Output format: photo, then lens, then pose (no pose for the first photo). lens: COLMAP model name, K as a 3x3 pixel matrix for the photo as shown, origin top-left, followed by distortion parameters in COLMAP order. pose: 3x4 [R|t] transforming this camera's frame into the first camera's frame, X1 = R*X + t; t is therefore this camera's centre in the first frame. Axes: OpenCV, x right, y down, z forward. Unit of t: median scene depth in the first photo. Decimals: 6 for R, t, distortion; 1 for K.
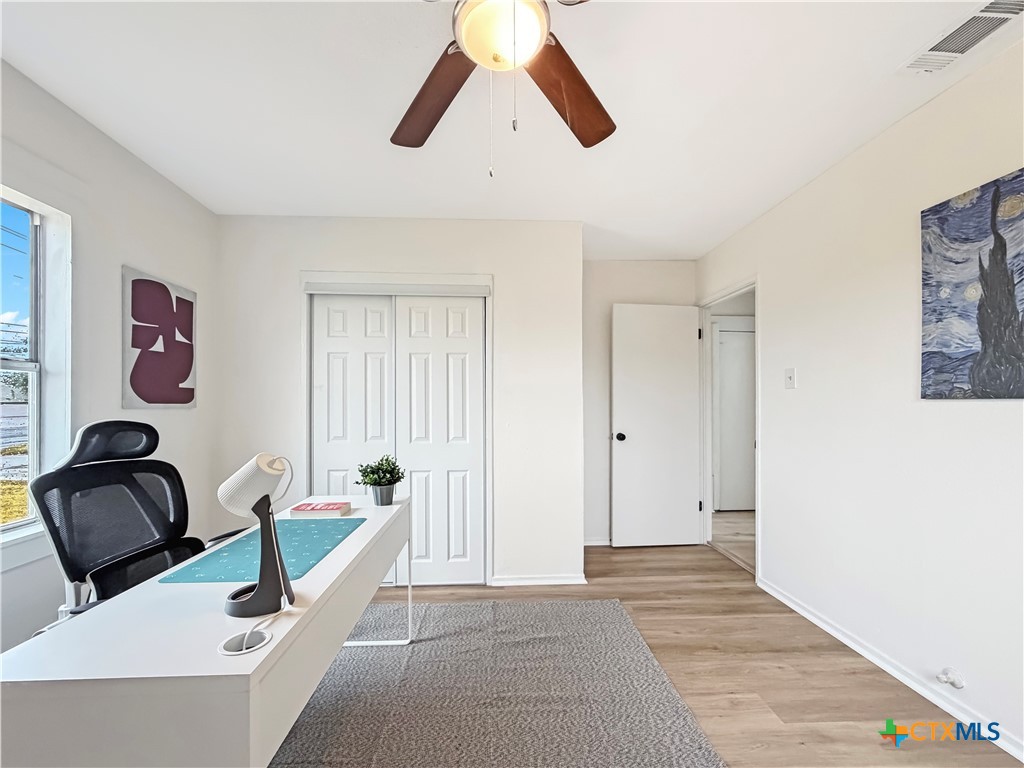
lens RADIAL K [[419.9, 0, 510.5], [0, 419.9, 409.6], [0, 0, 1]] dist [0.001028, 0.000378]
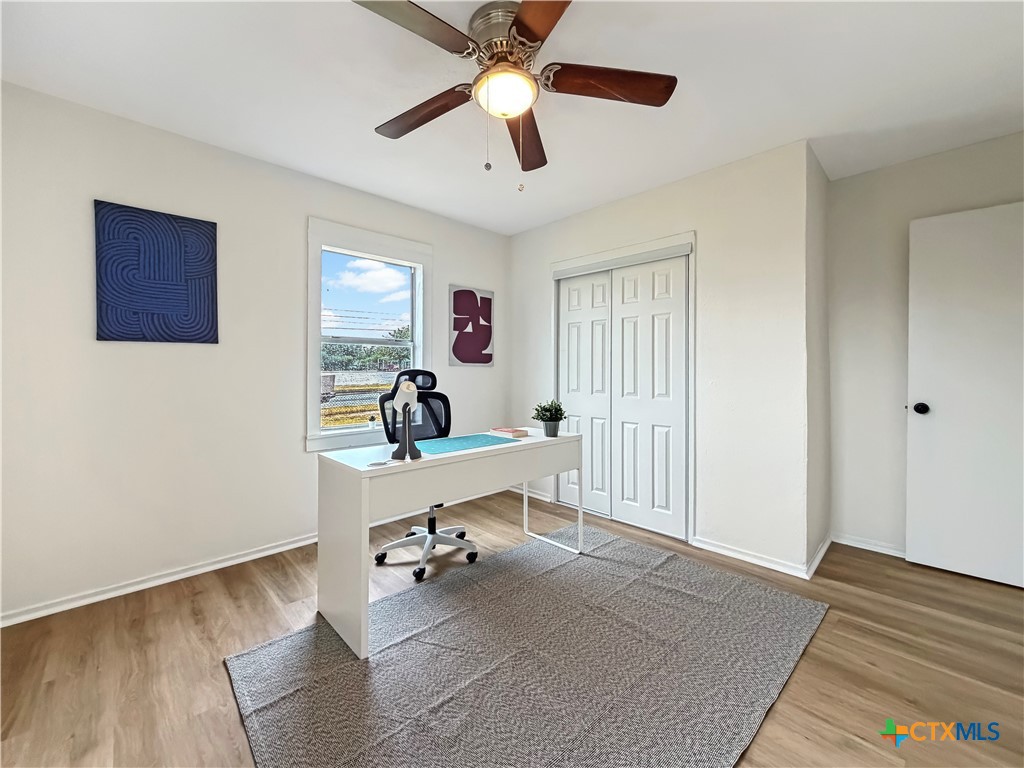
lens RADIAL K [[422.5, 0, 512.0], [0, 422.5, 384.0], [0, 0, 1]] dist [-0.001333, -0.000127]
pose [[0.656059, 0.026491, -0.754245, 0.481560], [-0.013188, 0.999634, 0.023638, 0.023501], [0.754594, -0.005561, 0.656168, 0.027053]]
